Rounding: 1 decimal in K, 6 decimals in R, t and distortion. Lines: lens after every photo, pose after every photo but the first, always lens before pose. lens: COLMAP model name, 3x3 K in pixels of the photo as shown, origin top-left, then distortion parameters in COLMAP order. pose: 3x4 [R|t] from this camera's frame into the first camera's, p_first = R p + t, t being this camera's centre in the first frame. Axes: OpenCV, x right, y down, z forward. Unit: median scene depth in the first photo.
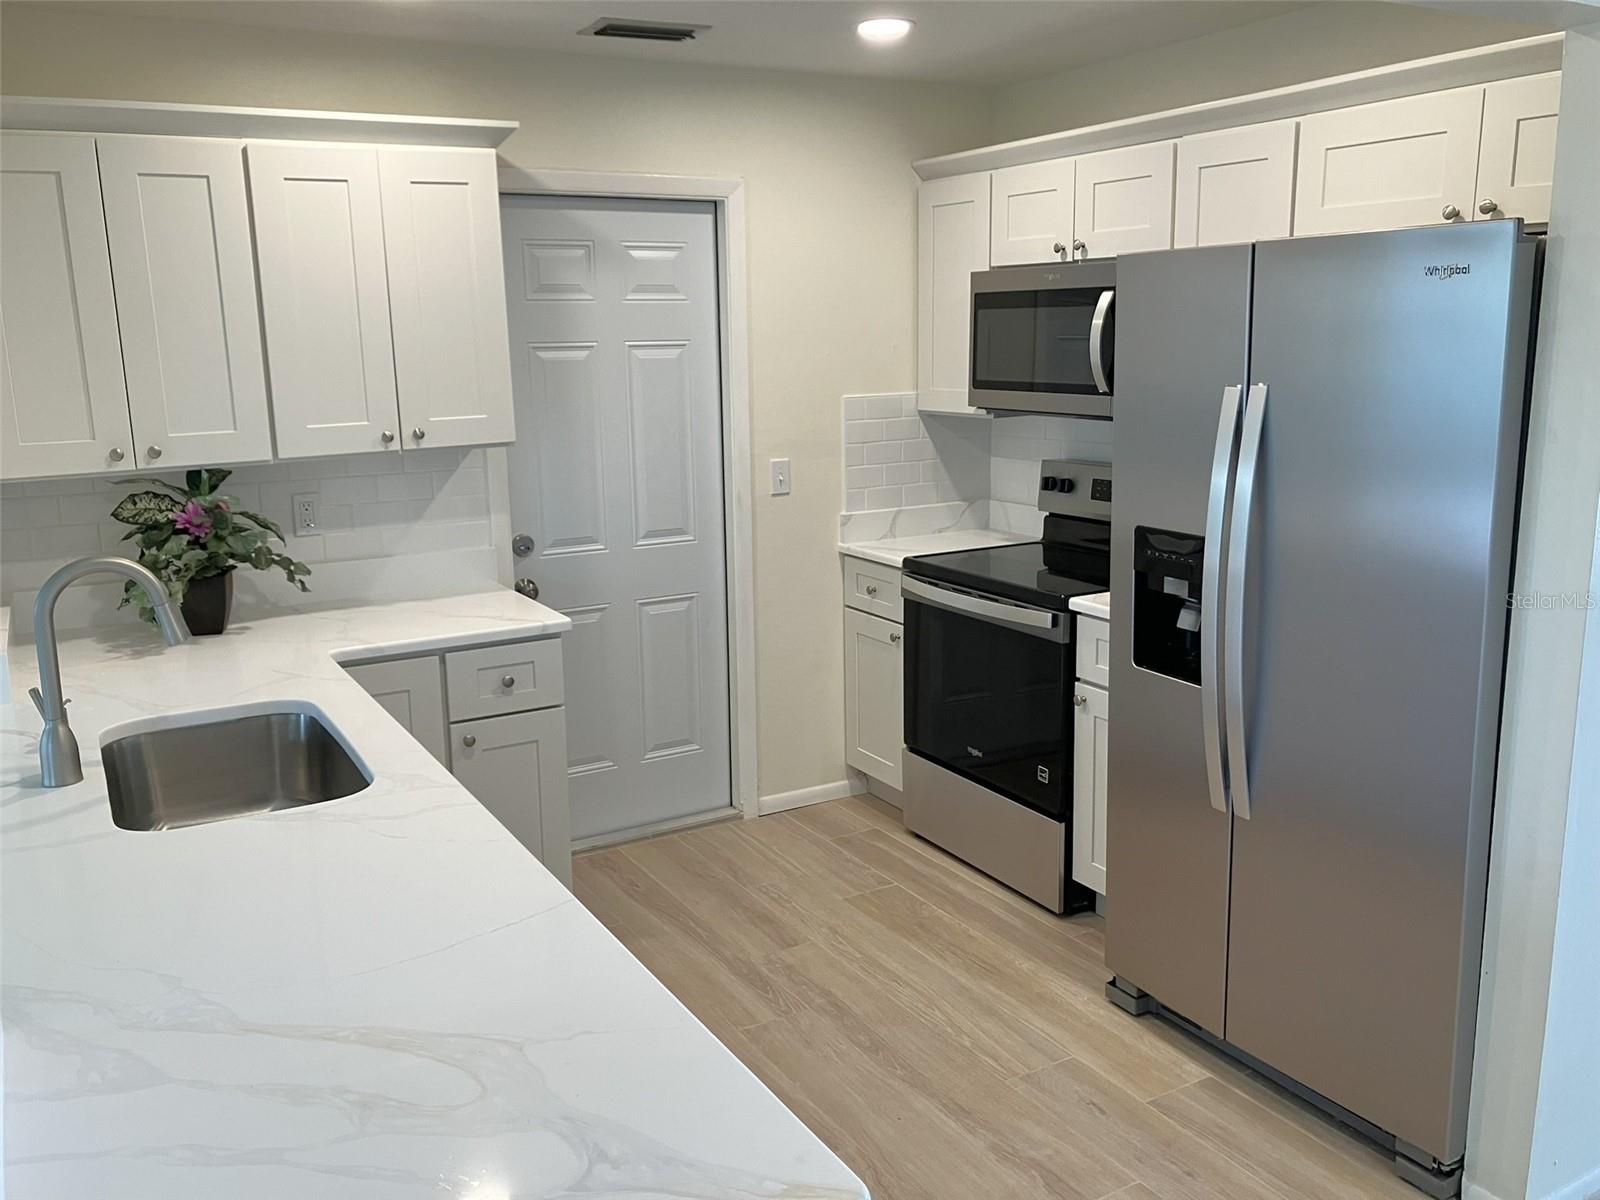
lens RADIAL K [[1342.5, 0, 785.1], [0, 1342.5, 591.0], [0, 0, 1]] dist [0.045036, -0.051843]
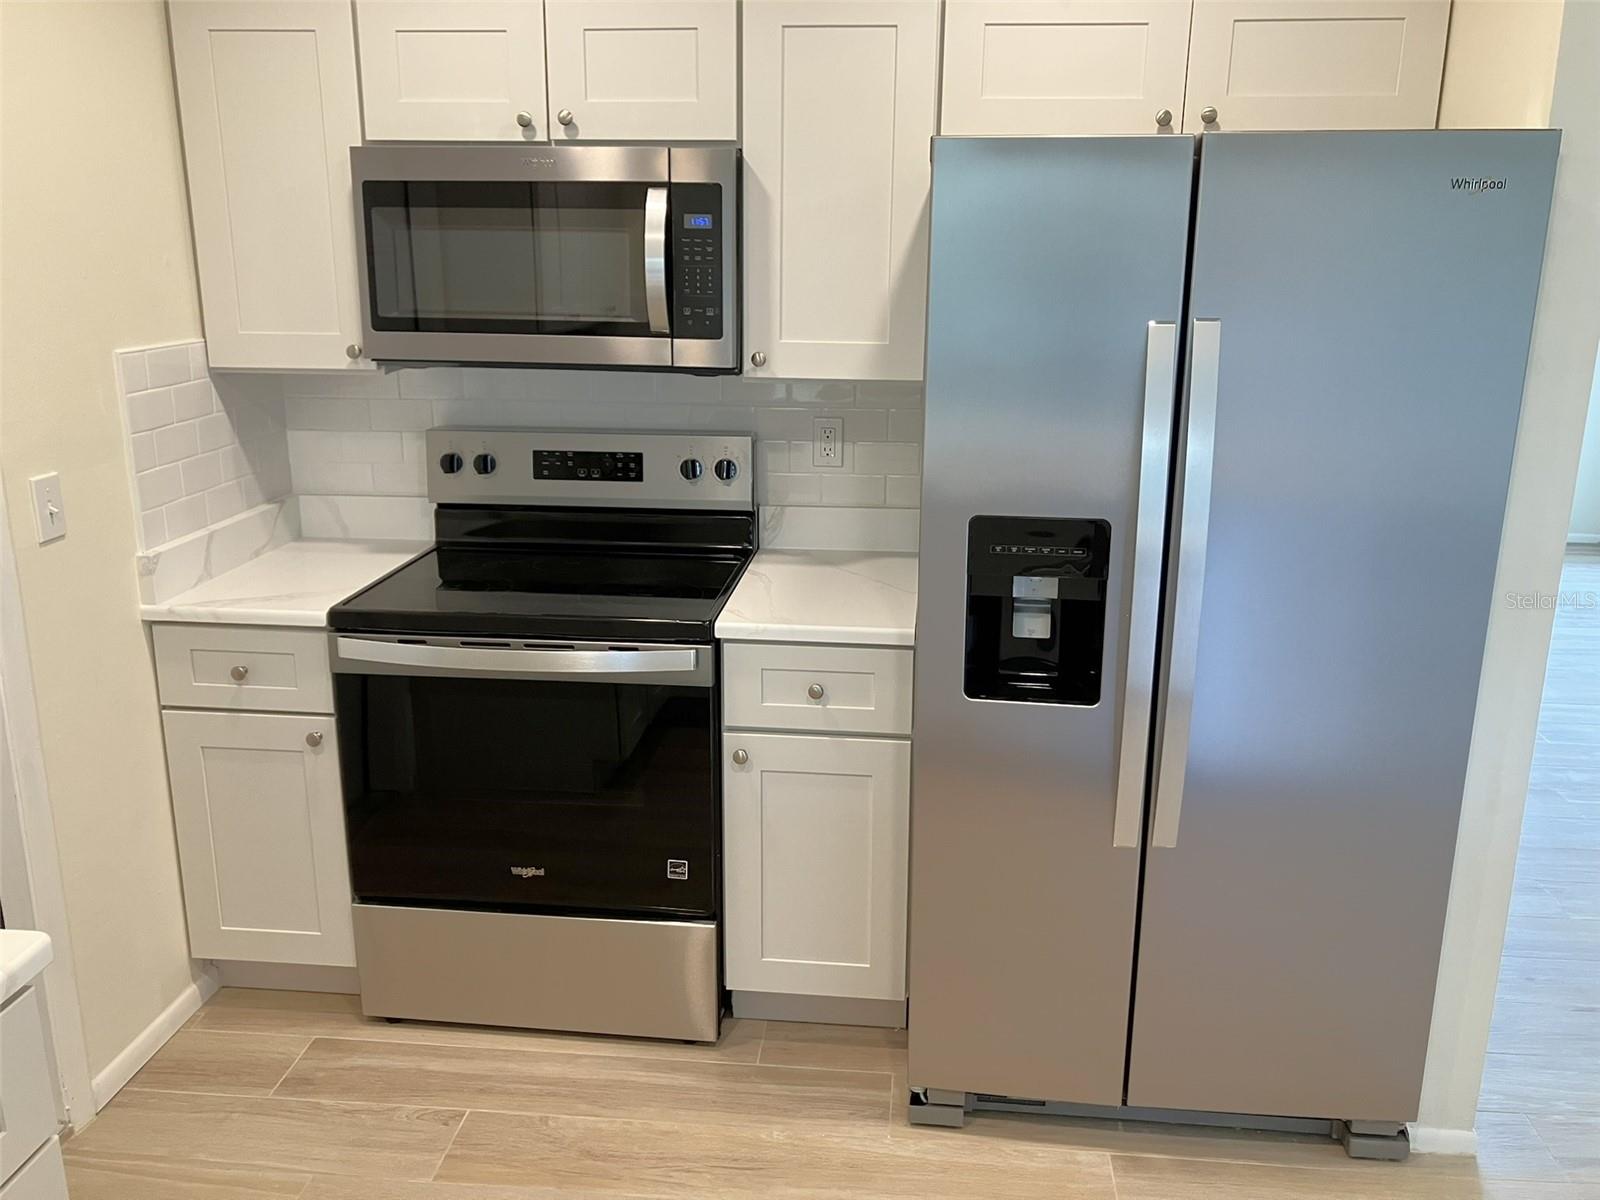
lens RADIAL K [[1342.5, 0, 796.7], [0, 1342.5, 583.4], [0, 0, 1]] dist [0.045036, -0.051843]
pose [[0.577625, -0.190143, 0.793848, -0.293160], [0.142753, 0.981036, 0.131107, -0.092336], [-0.803723, 0.037593, 0.593815, 0.483238]]
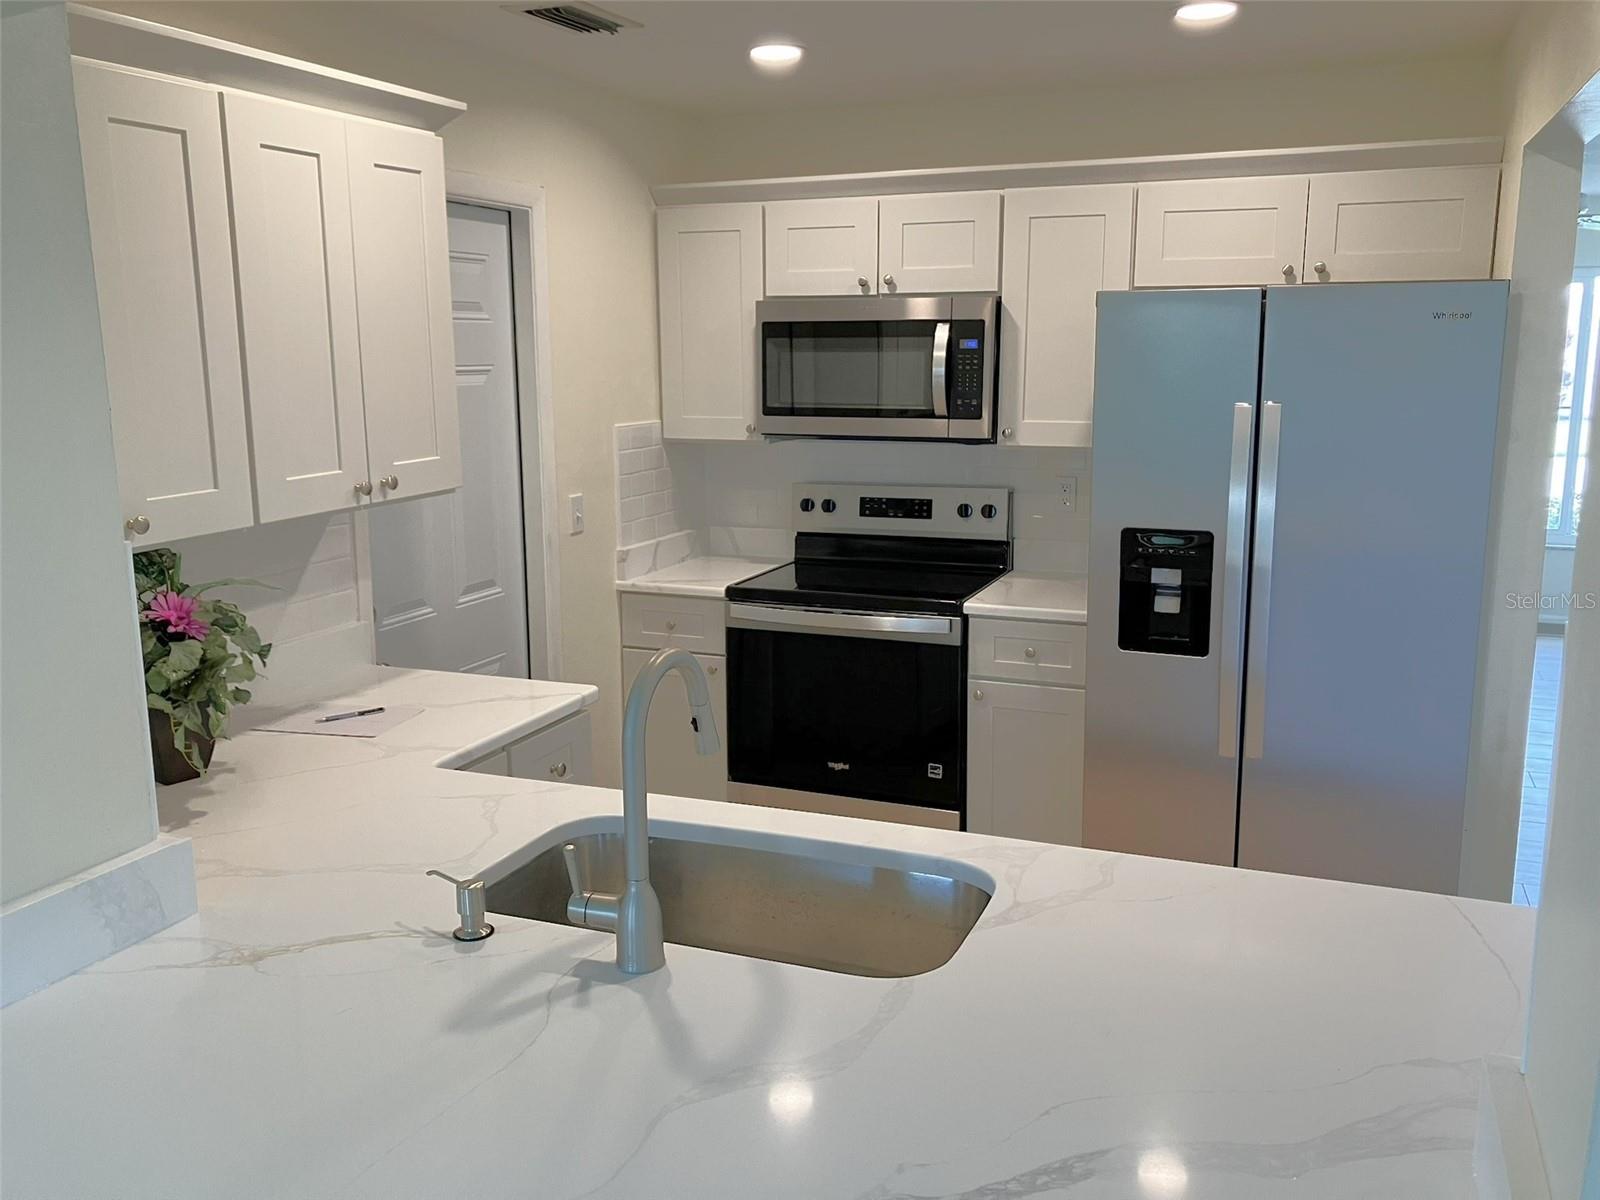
lens RADIAL K [[1342.5, 0, 798.1], [0, 1342.5, 592.3], [0, 0, 1]] dist [0.045036, -0.051843]
pose [[0.777713, -0.100962, 0.620458, -0.508574], [0.114180, 0.993288, 0.018511, -0.034819], [-0.618163, 0.056448, 0.784021, 0.205716]]
